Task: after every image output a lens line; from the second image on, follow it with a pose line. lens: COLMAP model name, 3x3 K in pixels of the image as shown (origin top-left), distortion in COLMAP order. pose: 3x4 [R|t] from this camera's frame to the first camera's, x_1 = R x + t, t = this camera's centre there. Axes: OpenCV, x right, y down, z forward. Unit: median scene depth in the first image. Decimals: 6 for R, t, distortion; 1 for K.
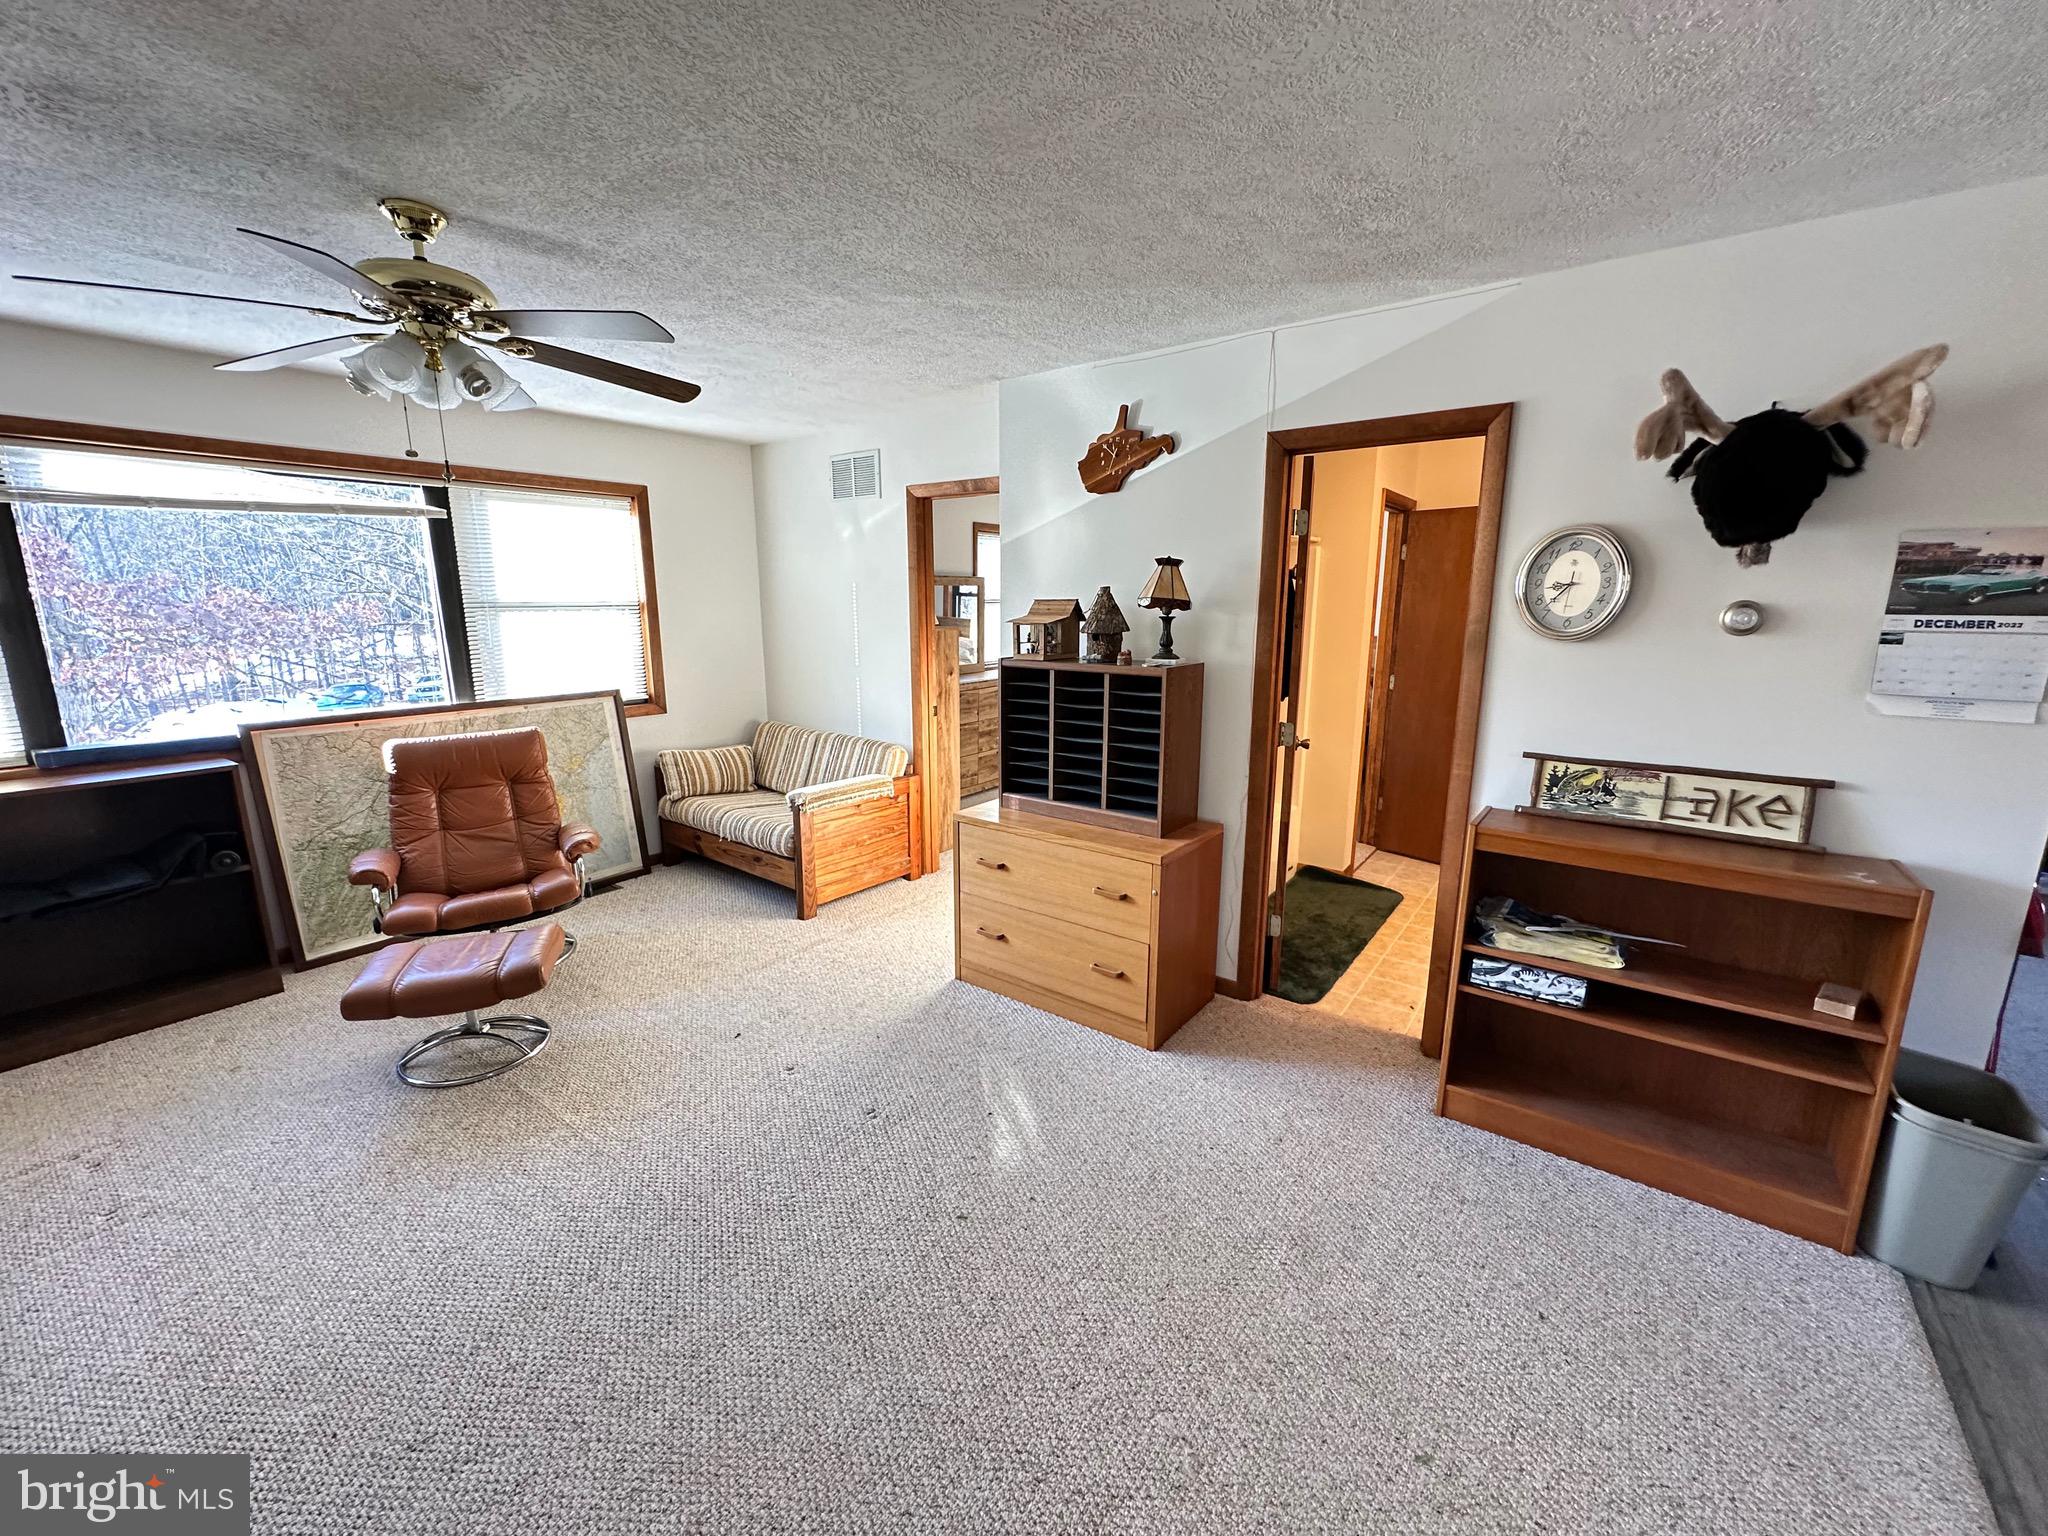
lens RADIAL K [[816.0, 0, 1022.2], [0, 816.0, 765.4], [0, 0, 1]] dist [-0.003508, 0.000594]
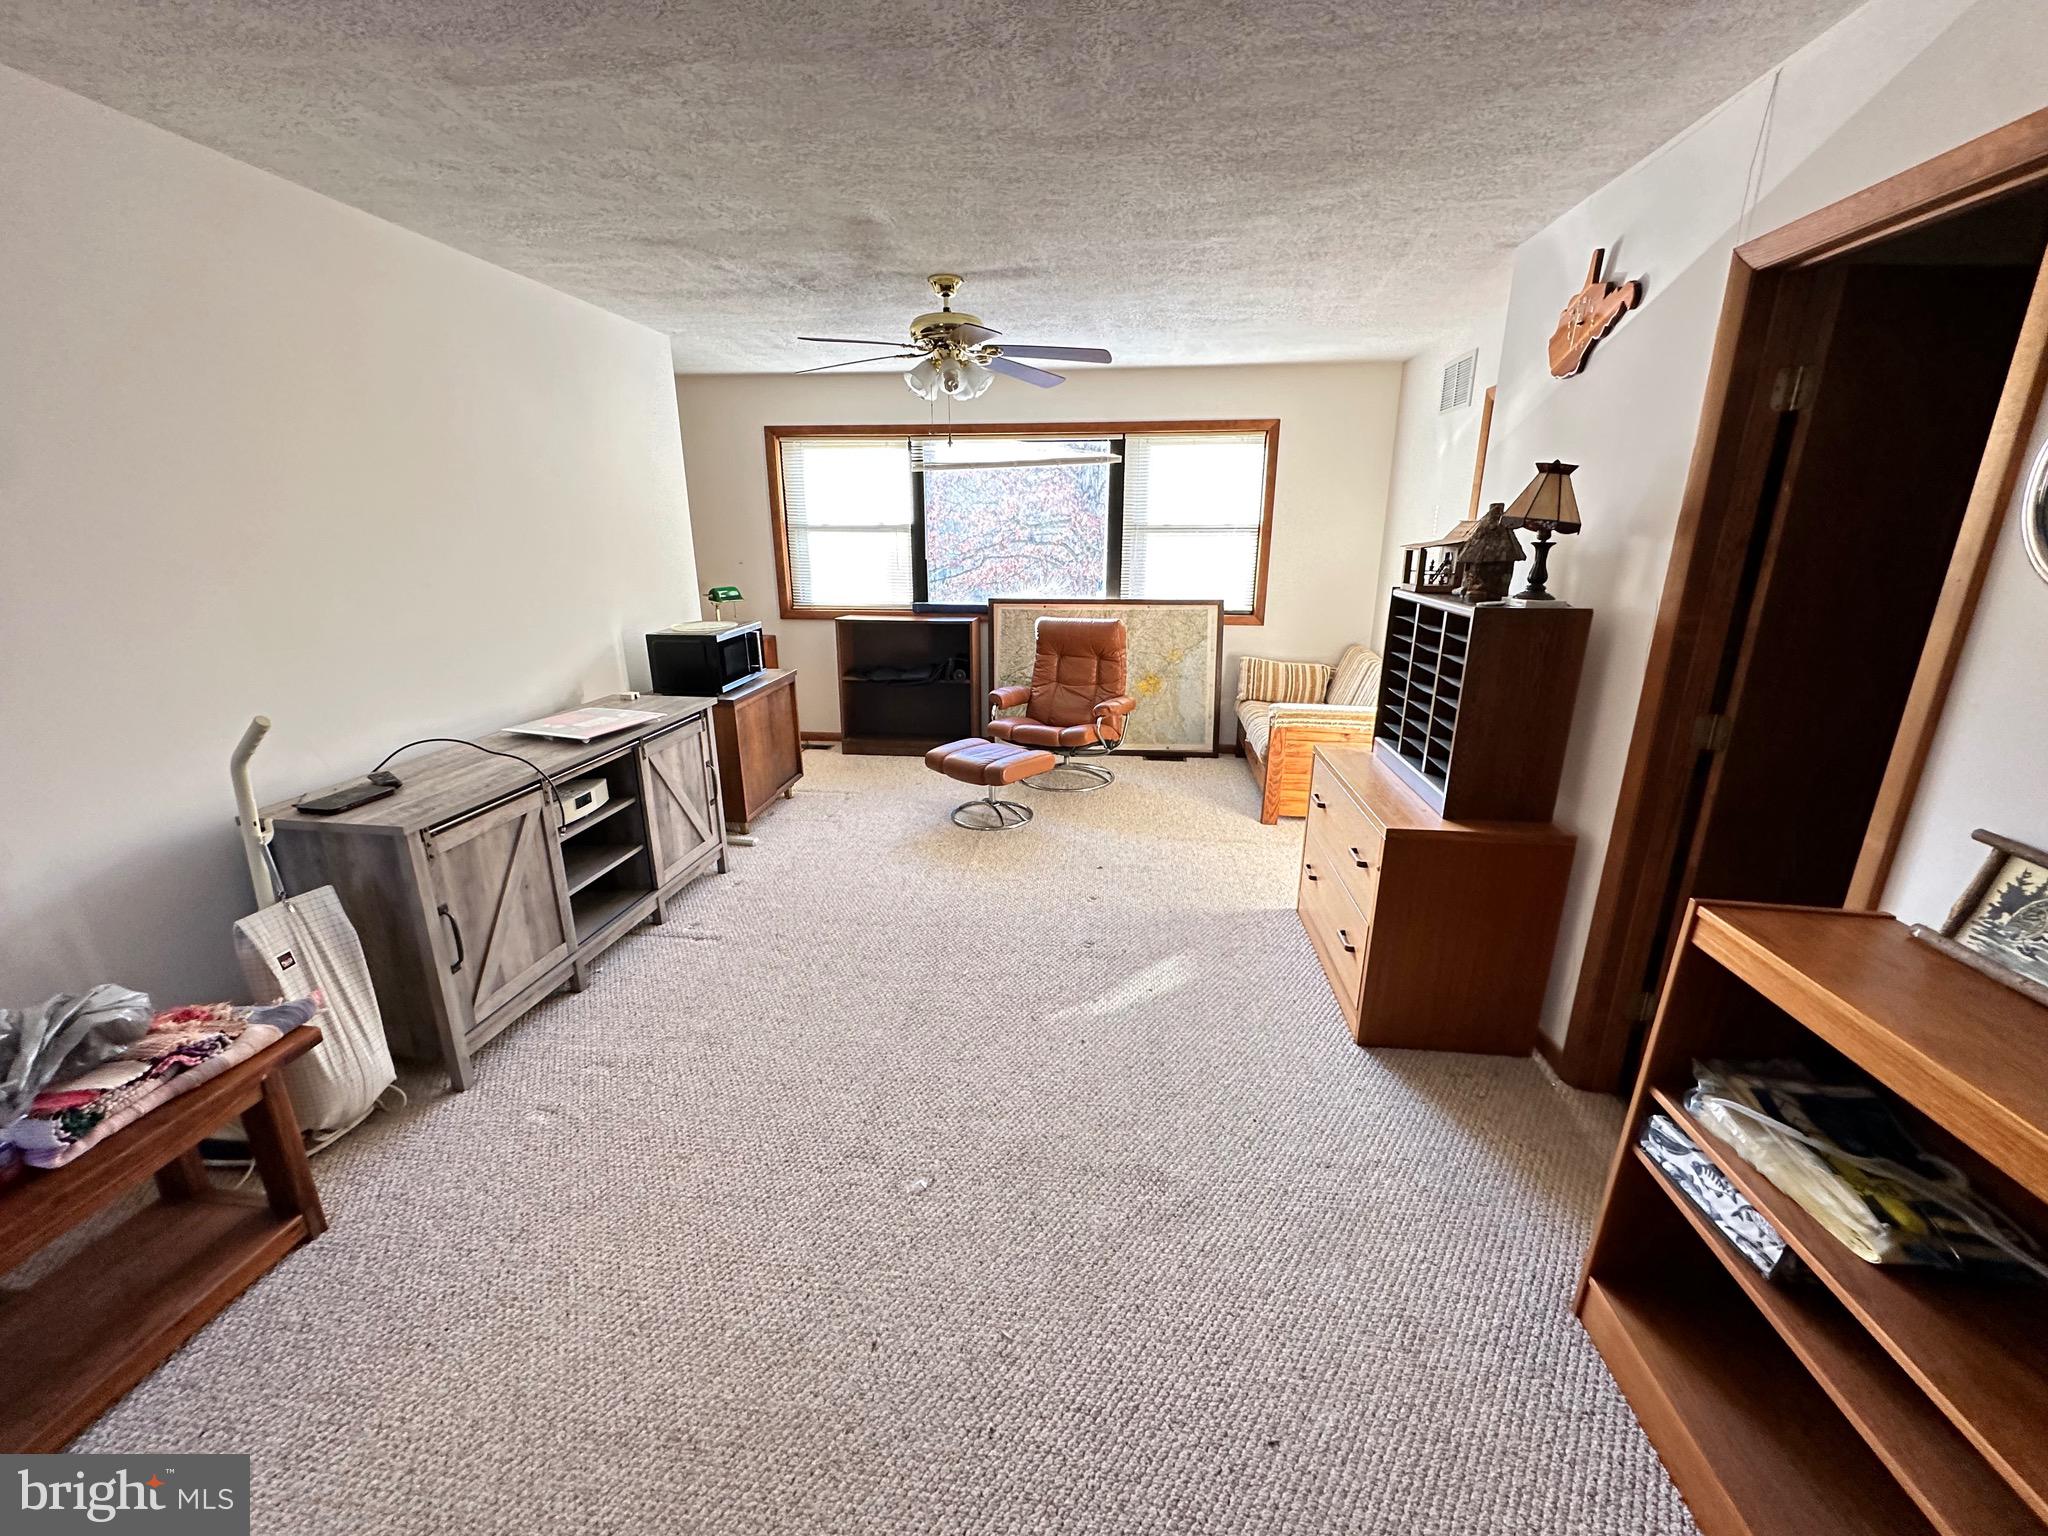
lens RADIAL K [[816.0, 0, 1025.5], [0, 816.0, 765.3], [0, 0, 1]] dist [-0.003508, 0.000594]
pose [[0.502147, 0.243955, -0.829659, 0.585684], [-0.173113, 0.968323, 0.179953, -0.034494], [0.847278, 0.053262, 0.528472, 0.199919]]
